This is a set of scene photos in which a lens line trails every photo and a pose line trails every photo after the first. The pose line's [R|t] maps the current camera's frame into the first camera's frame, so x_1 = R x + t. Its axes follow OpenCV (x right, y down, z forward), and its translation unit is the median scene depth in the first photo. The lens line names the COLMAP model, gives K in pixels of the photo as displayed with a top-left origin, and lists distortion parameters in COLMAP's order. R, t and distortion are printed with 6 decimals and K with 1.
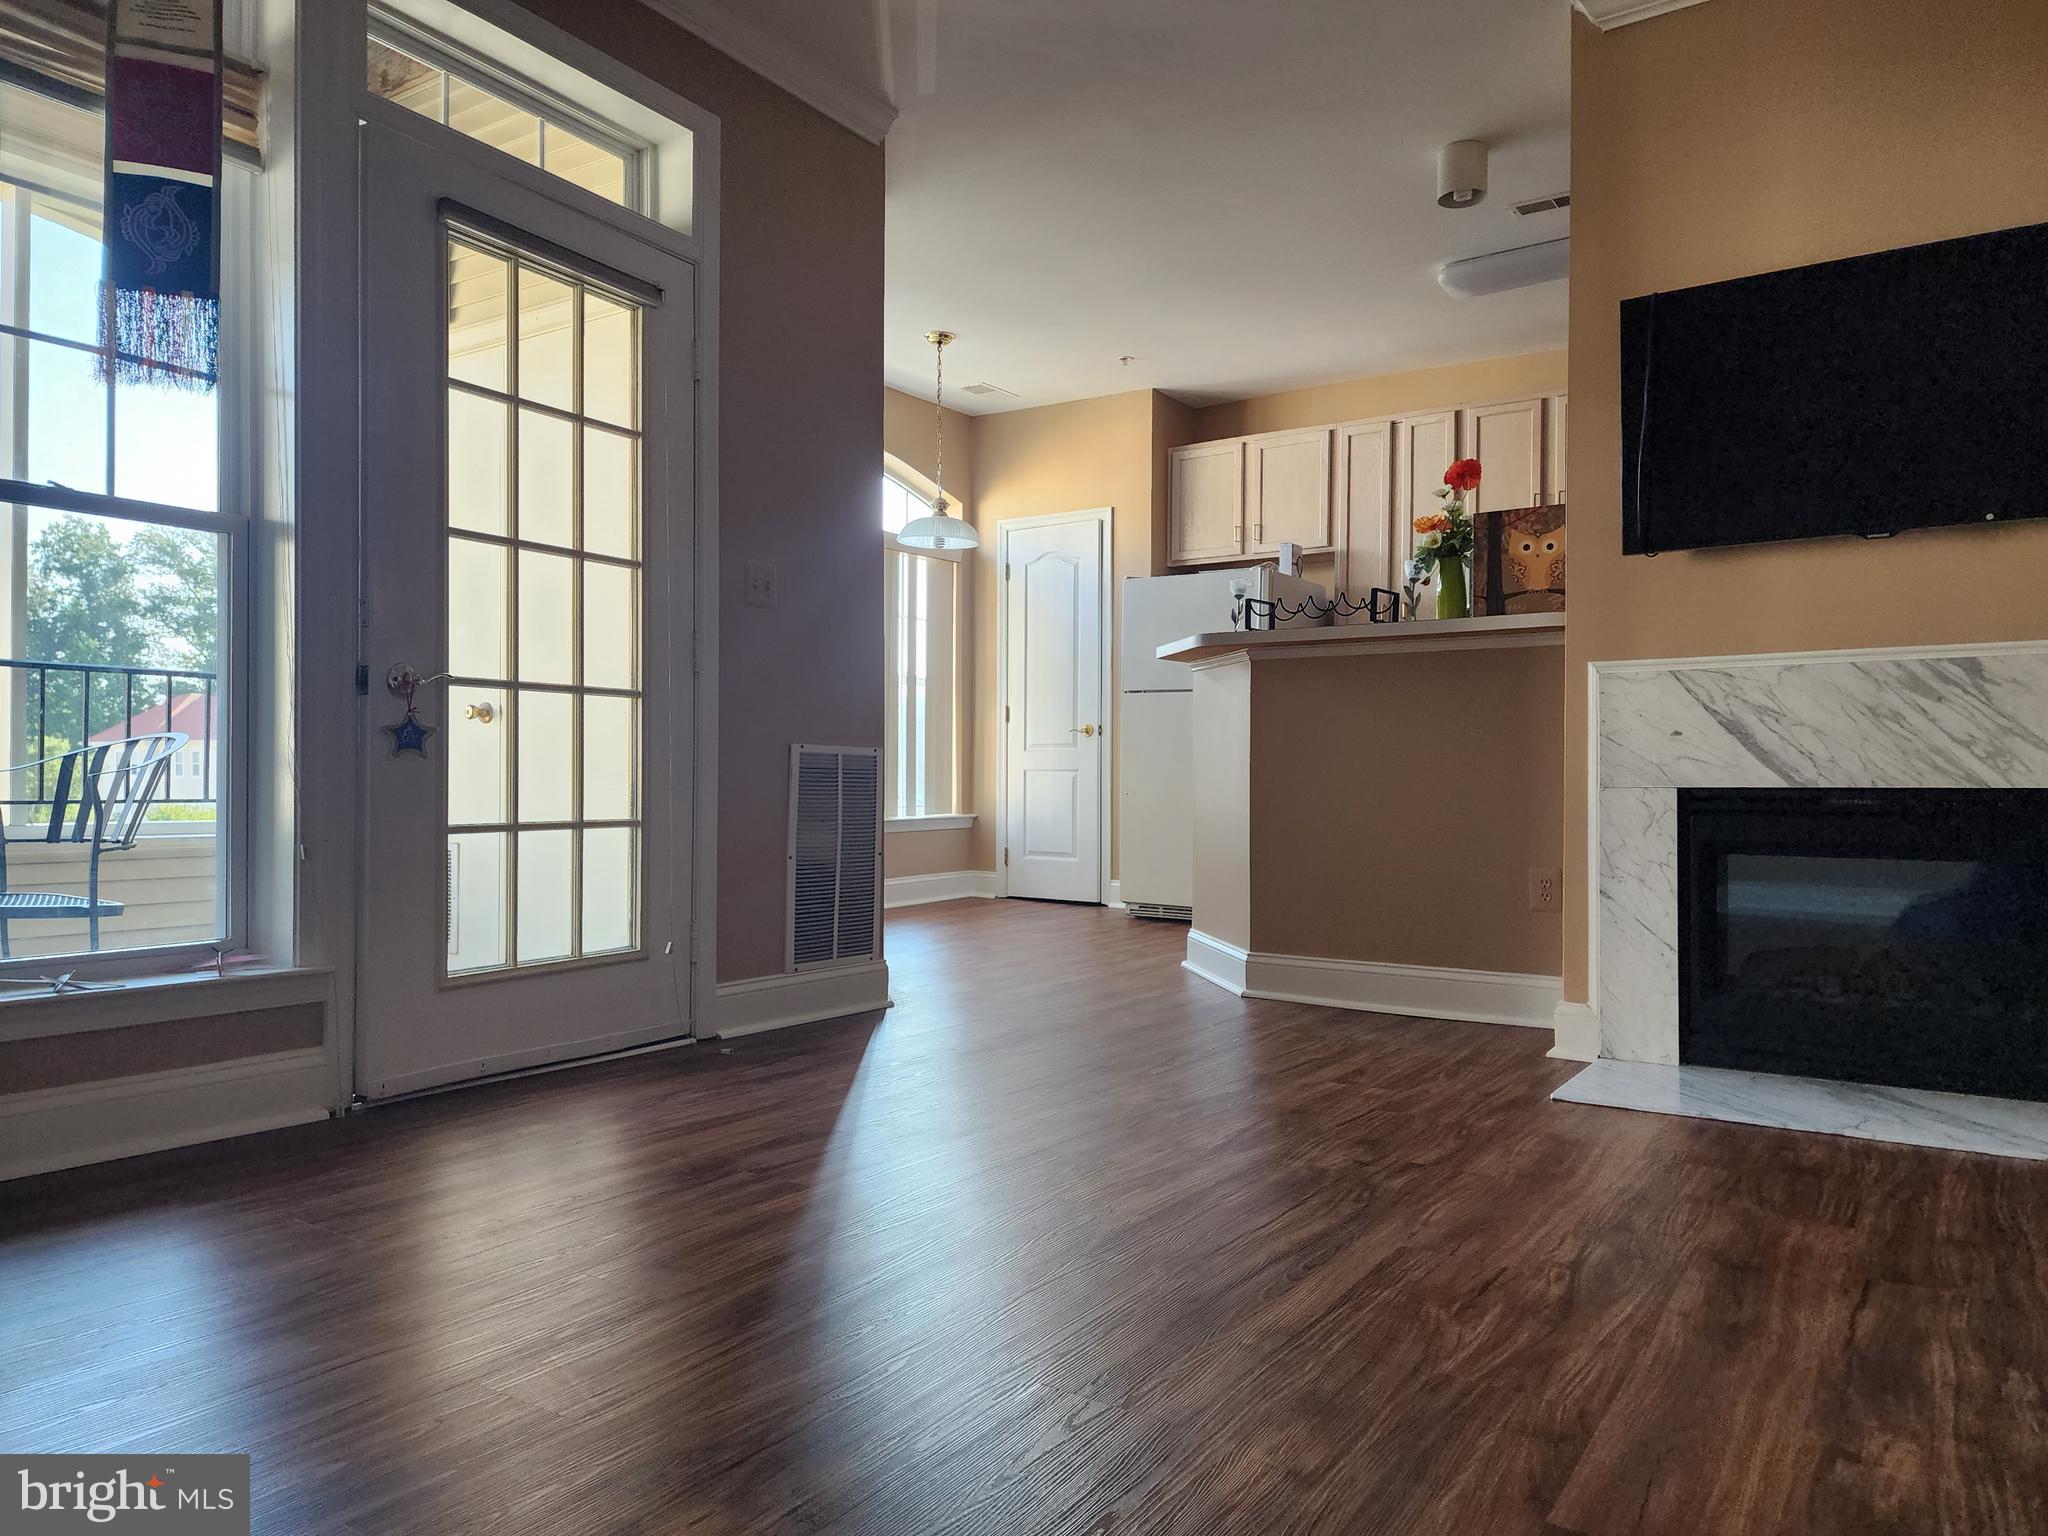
lens RADIAL K [[1389.0, 0, 1024.0], [0, 1389.0, 768.0], [0, 0, 1]] dist [0.077885, -0.062881]
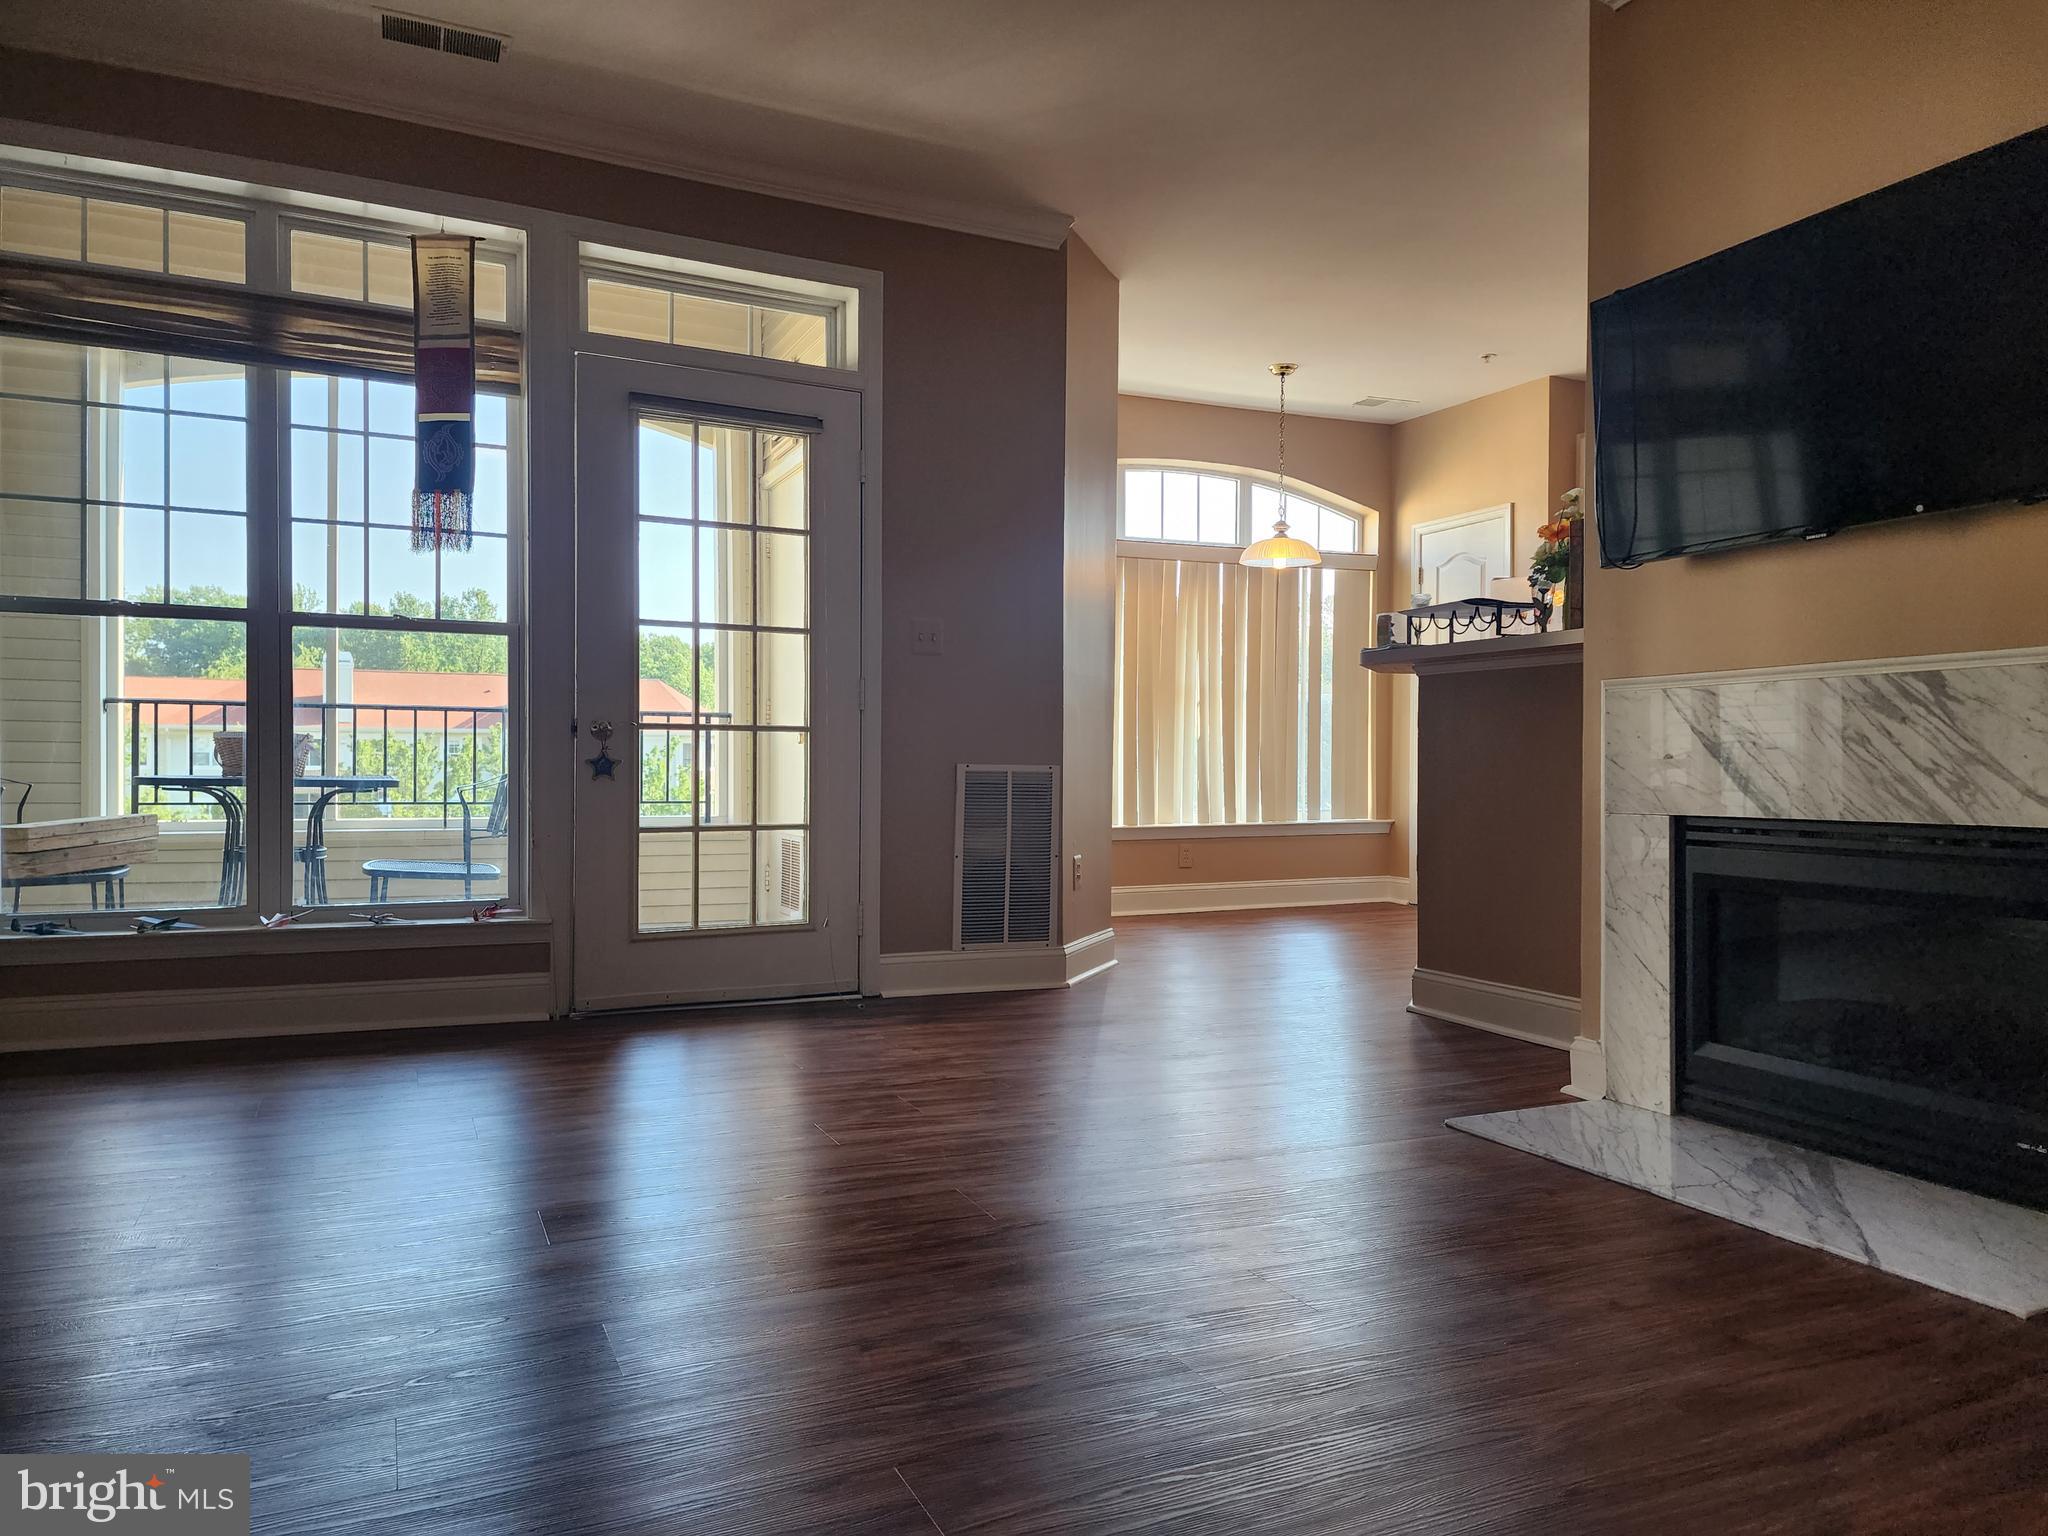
lens RADIAL K [[1389.0, 0, 1024.0], [0, 1389.0, 768.0], [0, 0, 1]] dist [0.077885, -0.062881]
pose [[0.852782, 0.000797, -0.522266, 0.612739], [0.002479, 0.999981, 0.005574, -0.024362], [0.522261, -0.006048, 0.852764, -0.011217]]
